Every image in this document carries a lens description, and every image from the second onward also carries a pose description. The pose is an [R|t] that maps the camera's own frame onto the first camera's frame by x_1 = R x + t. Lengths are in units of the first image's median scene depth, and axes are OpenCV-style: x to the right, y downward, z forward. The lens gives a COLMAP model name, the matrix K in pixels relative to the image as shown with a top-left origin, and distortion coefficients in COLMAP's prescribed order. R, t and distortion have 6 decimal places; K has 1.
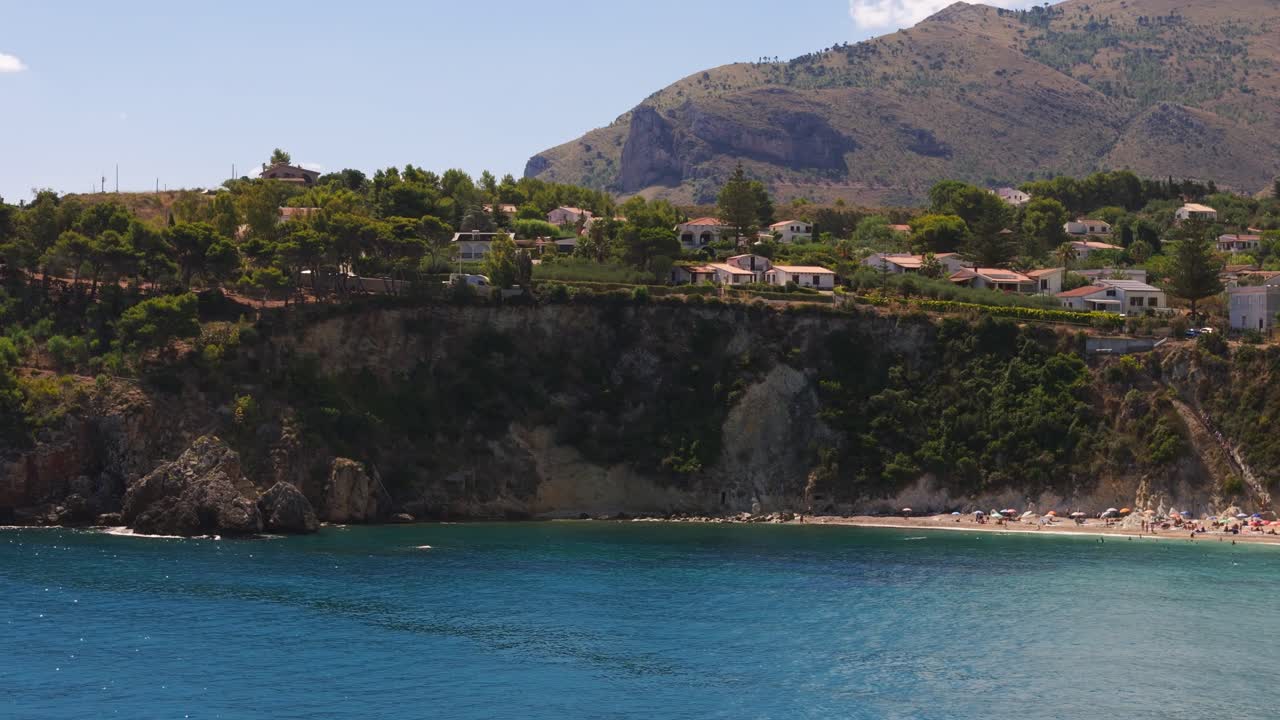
lens RADIAL K [[946.0, 0, 640.0], [0, 946.0, 360.0], [0, 0, 1]] dist [-0.017005, -0.000305]
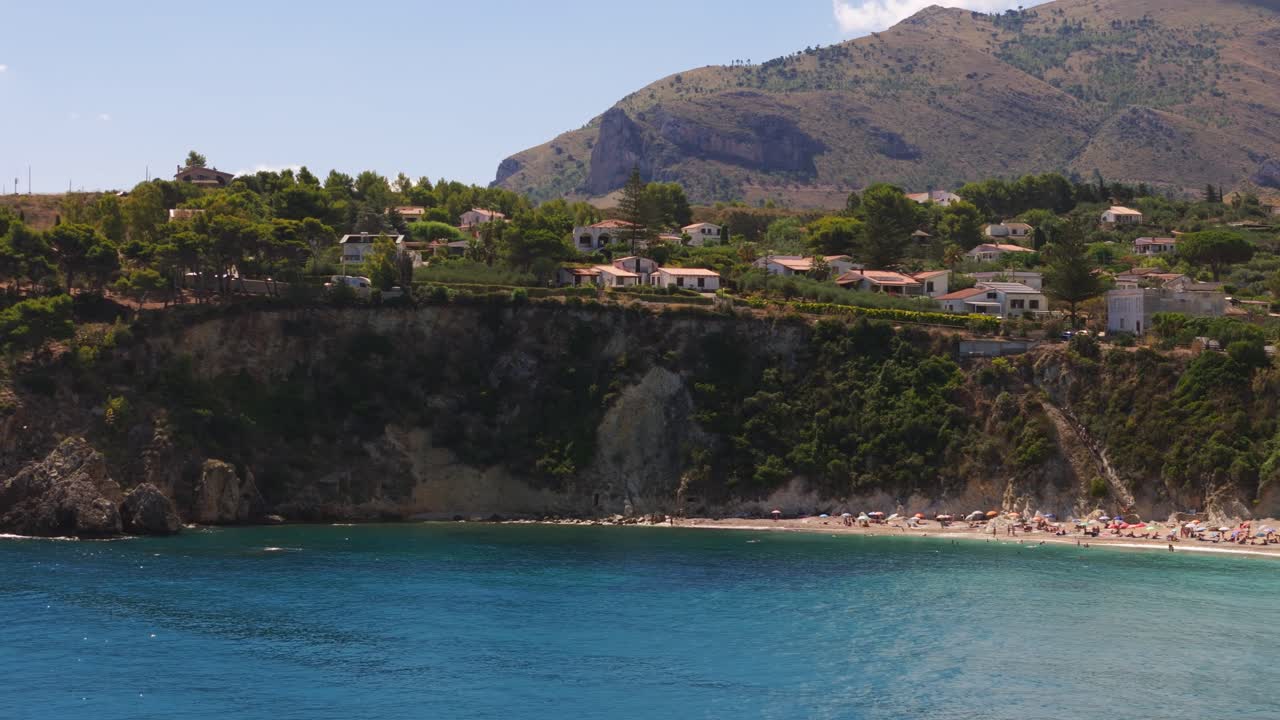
lens RADIAL K [[946.0, 0, 640.0], [0, 946.0, 360.0], [0, 0, 1]] dist [-0.017005, -0.000305]
pose [[0.999998, 0.001183, 0.001569, 0.127139], [-0.001178, 0.999995, -0.002916, 0.000694], [-0.001573, 0.002914, 0.999995, -0.000388]]
